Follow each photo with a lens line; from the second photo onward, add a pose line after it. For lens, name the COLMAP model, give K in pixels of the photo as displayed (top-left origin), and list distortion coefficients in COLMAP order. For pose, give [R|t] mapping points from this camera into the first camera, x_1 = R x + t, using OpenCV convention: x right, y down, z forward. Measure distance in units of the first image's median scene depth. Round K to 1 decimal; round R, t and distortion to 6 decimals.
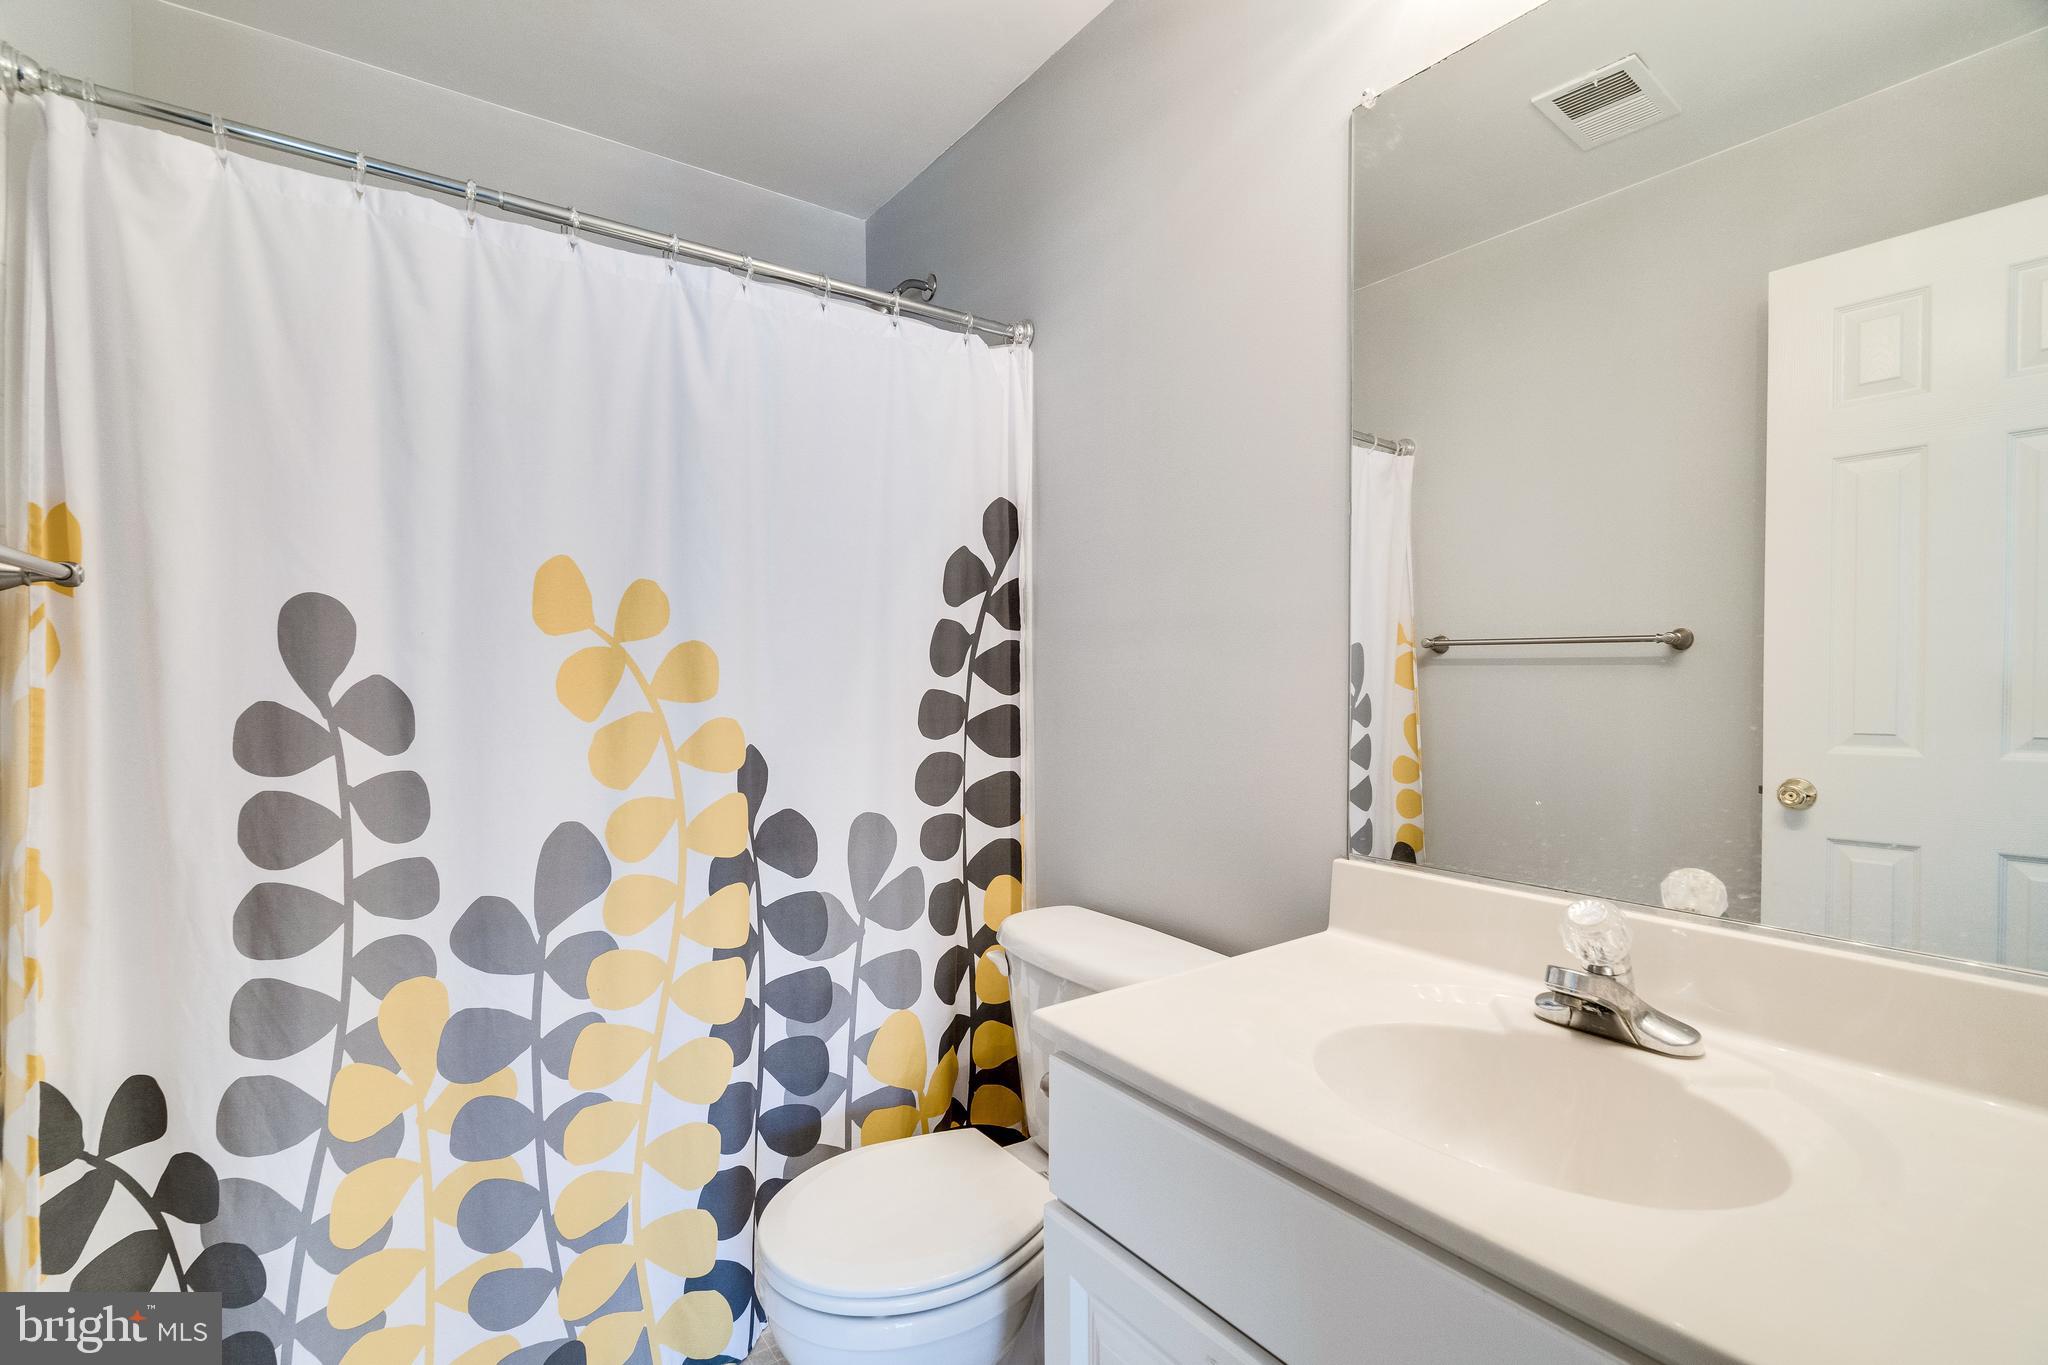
lens RADIAL K [[930.6, 0, 1019.2], [0, 930.6, 677.6], [0, 0, 1]] dist [-0.004325, -0.000817]
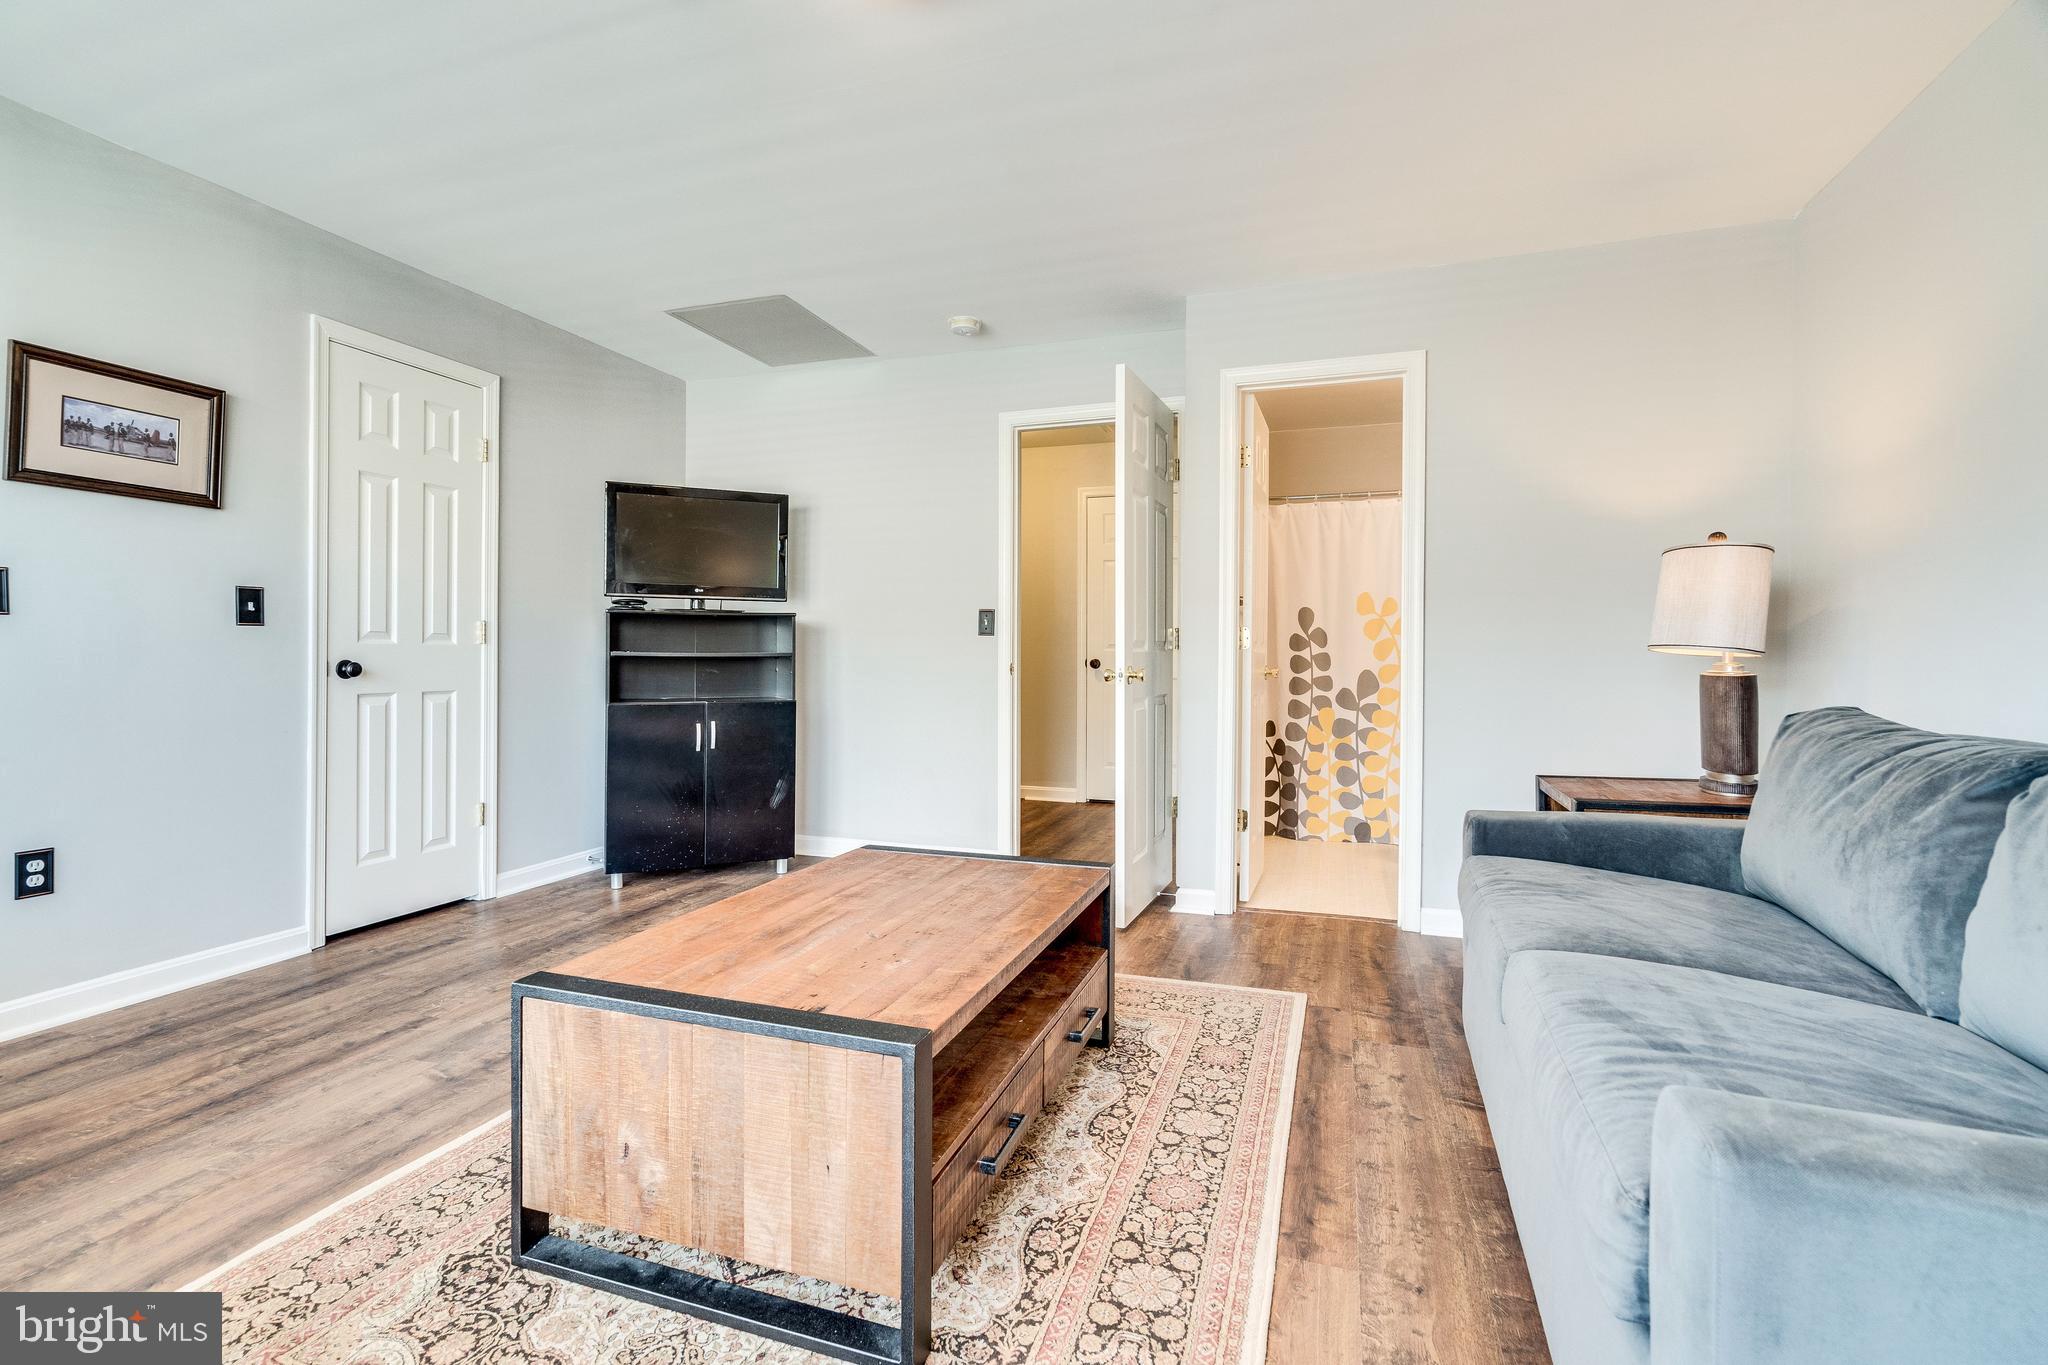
lens RADIAL K [[930.6, 0, 1017.1], [0, 930.6, 674.5], [0, 0, 1]] dist [-0.004325, -0.000817]
pose [[0.592225, -0.002491, -0.805769, 0.183338], [-0.010466, 0.999887, -0.010783, 0.026825], [0.805705, 0.014819, 0.592132, -0.250623]]
